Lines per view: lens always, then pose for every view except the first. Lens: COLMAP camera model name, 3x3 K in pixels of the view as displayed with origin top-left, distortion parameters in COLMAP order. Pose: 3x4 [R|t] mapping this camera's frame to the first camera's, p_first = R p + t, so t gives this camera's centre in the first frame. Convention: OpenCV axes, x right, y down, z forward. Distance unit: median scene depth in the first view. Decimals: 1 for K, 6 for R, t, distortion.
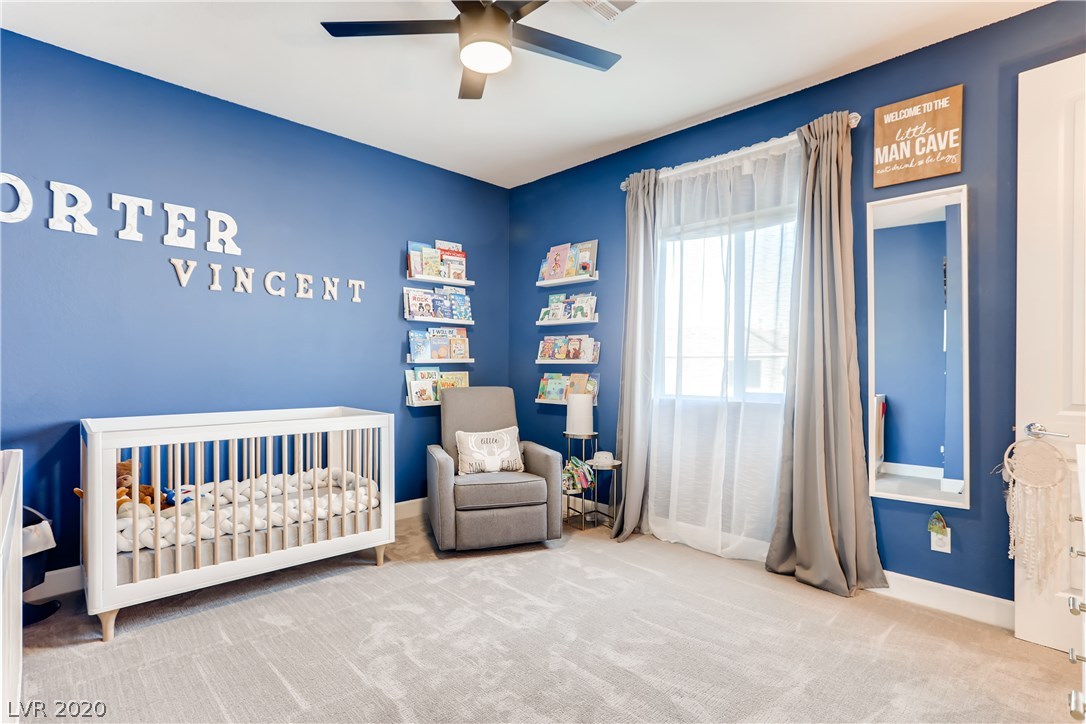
lens RADIAL K [[531.7, 0, 544.6], [0, 531.7, 363.0], [0, 0, 1]] dist [-0.020998, 0.001604]
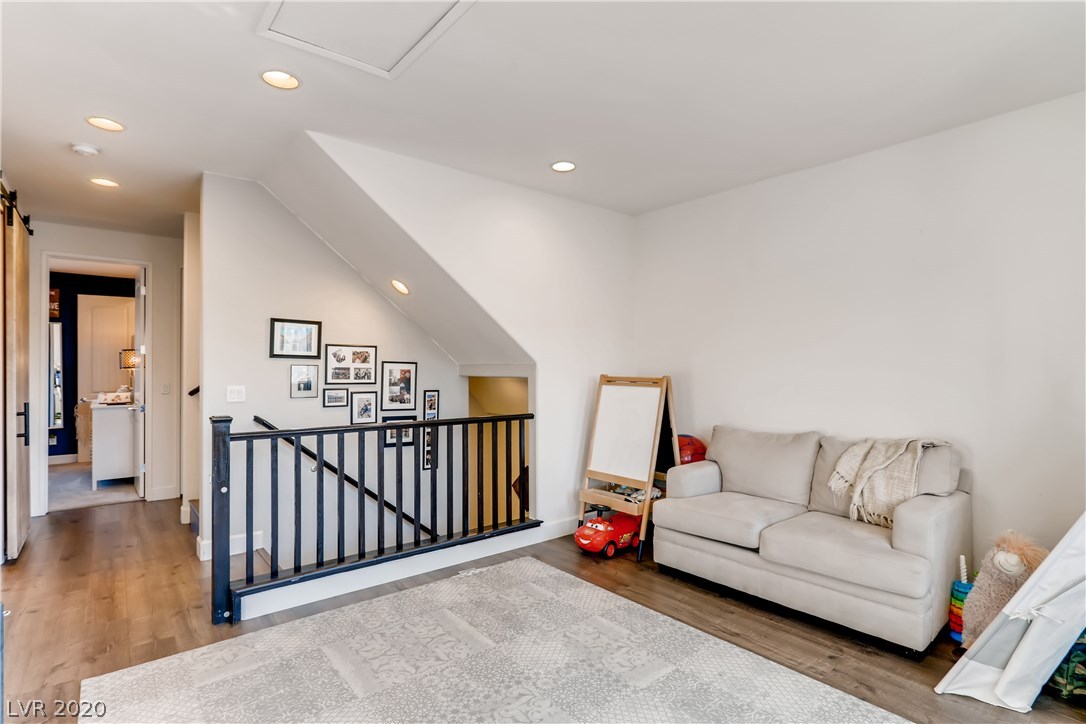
lens RADIAL K [[531.7, 0, 544.6], [0, 531.7, 366.3], [0, 0, 1]] dist [-0.020998, 0.001604]
pose [[0.097440, 0.003570, 0.995235, -2.188384], [0.006803, 0.999968, -0.004253, -0.064485], [-0.995218, 0.007185, 0.097412, -2.351987]]
